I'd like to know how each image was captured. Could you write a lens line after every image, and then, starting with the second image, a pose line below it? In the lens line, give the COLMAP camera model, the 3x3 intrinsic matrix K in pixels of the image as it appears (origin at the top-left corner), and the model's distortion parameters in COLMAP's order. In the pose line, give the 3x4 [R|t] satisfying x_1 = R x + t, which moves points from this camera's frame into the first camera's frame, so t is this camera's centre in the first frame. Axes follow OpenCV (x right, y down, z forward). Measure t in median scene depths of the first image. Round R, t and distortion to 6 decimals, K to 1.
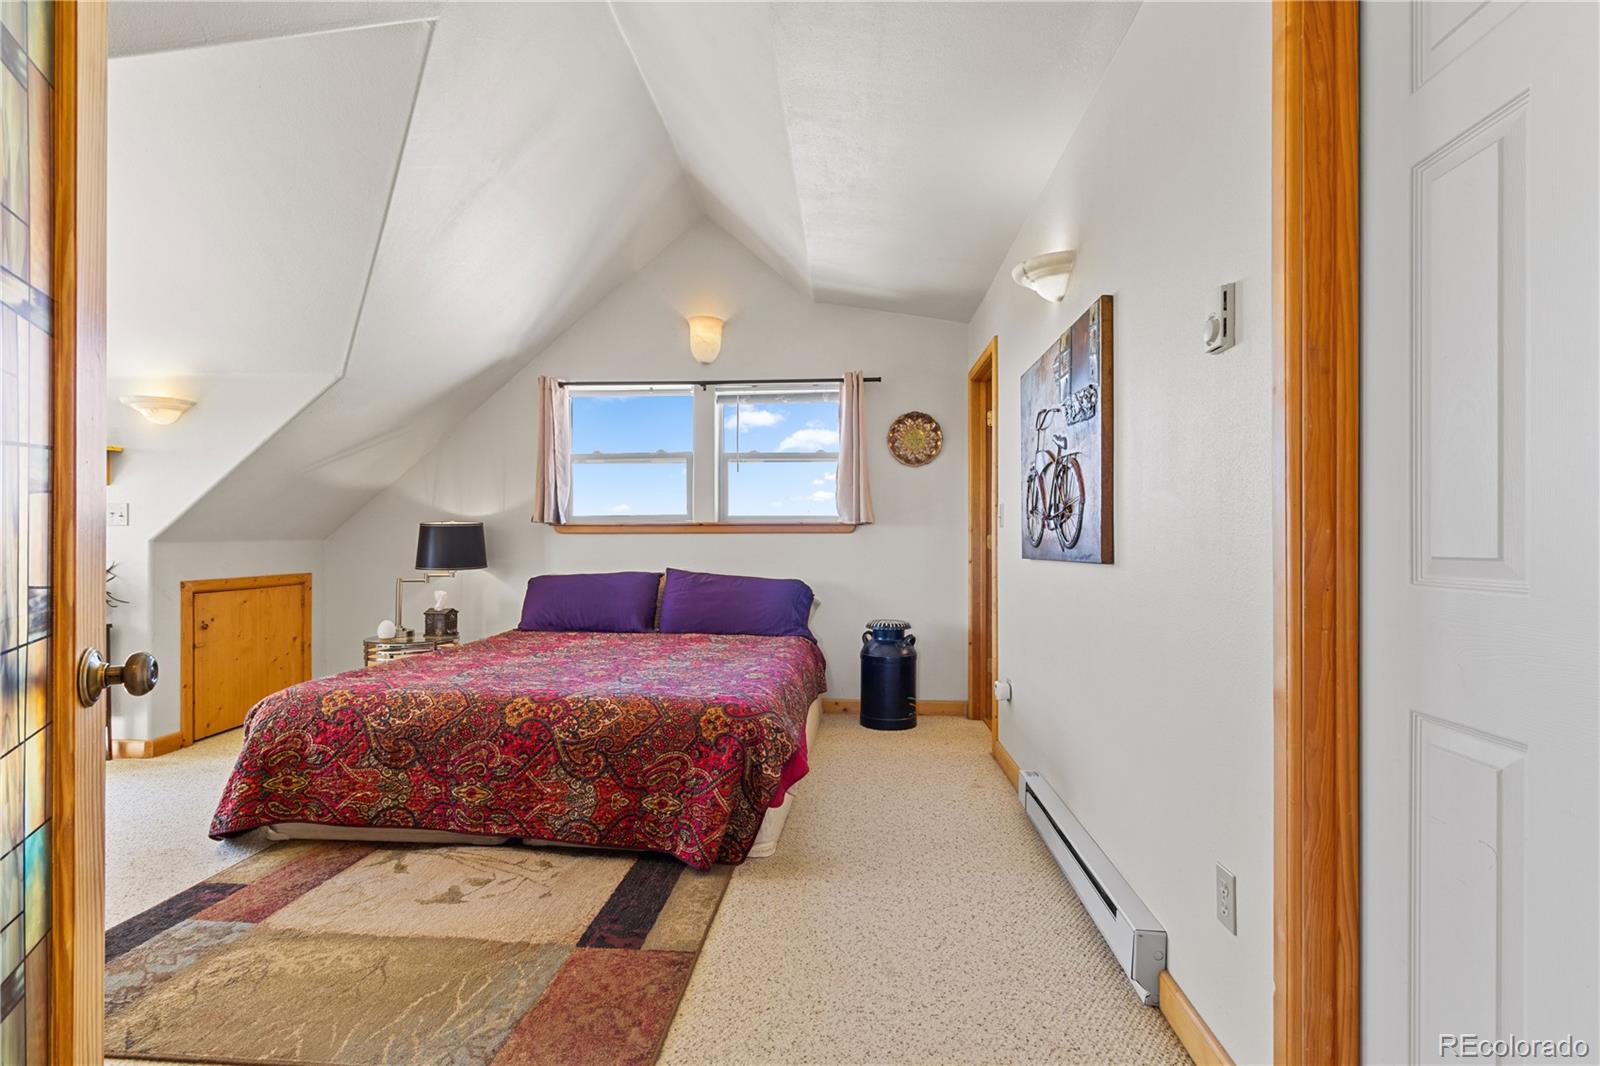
lens RADIAL K [[744.6, 0, 810.3], [0, 744.6, 544.4], [0, 0, 1]] dist [0.000361, 0.000344]
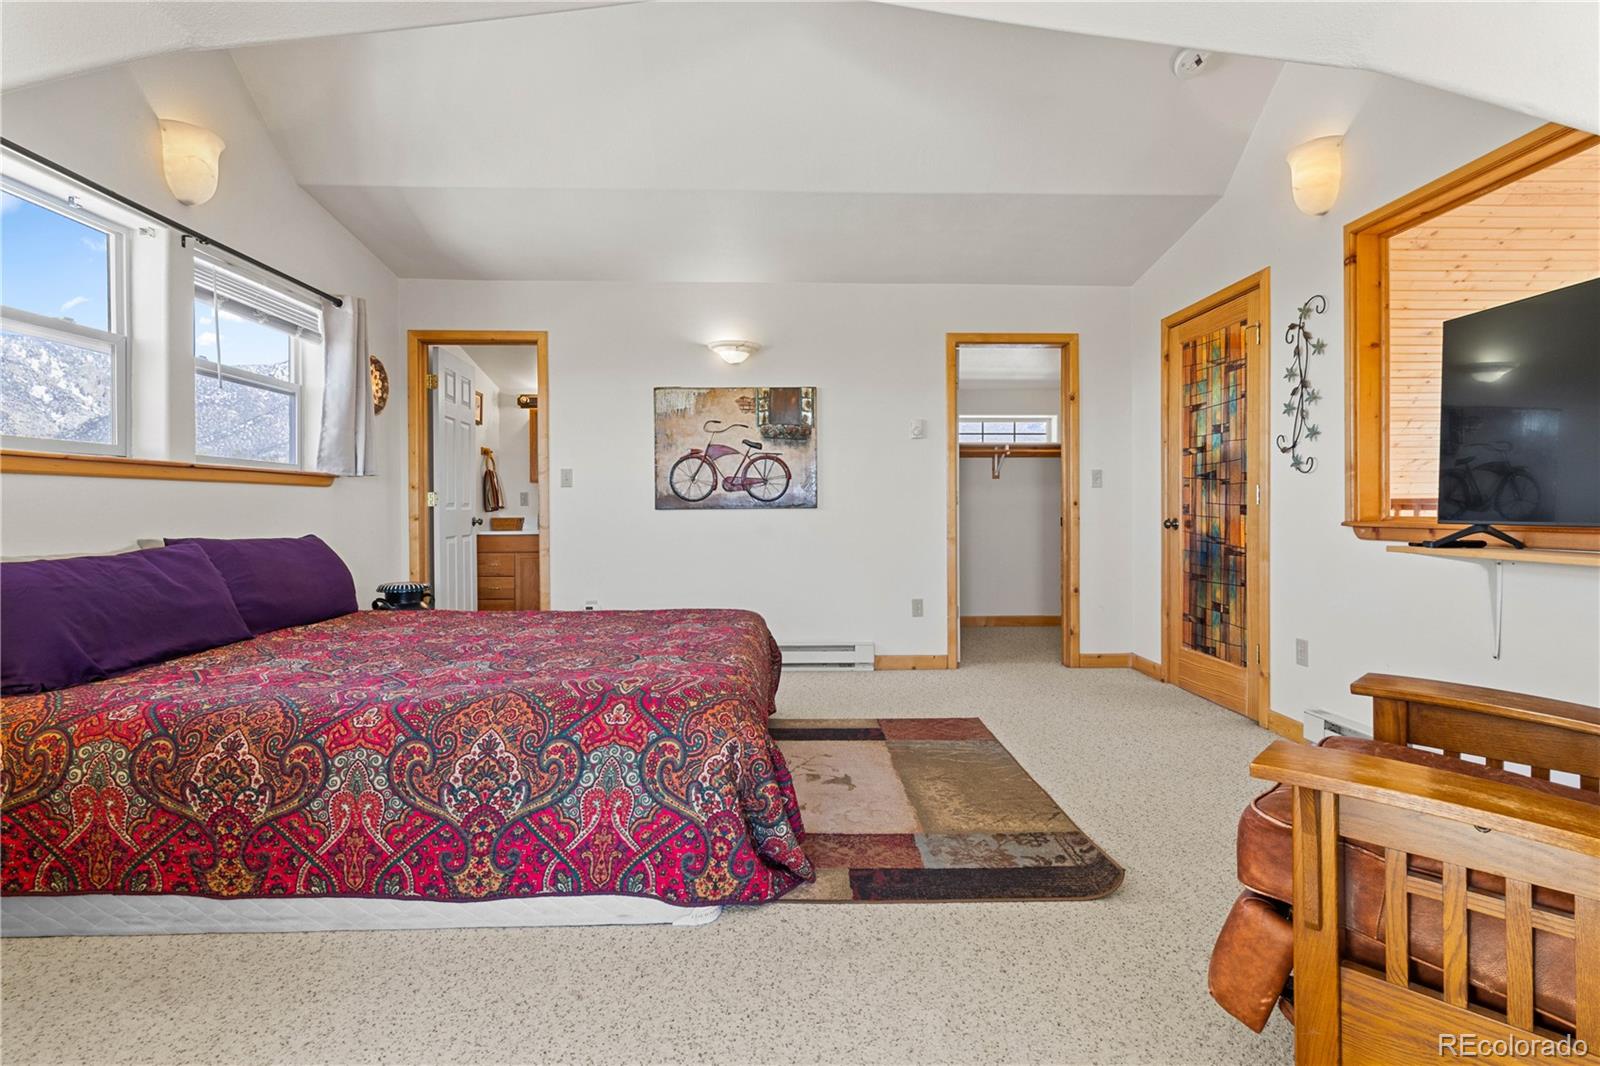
lens RADIAL K [[735.3, 0, 796.5], [0, 735.3, 516.2], [0, 0, 1]] dist [0.000218, 0.000347]
pose [[-0.088748, -0.010020, 0.996004, -0.832150], [0.008154, 0.999909, 0.010786, 0.012731], [-0.996021, 0.009078, -0.088658, 0.583696]]
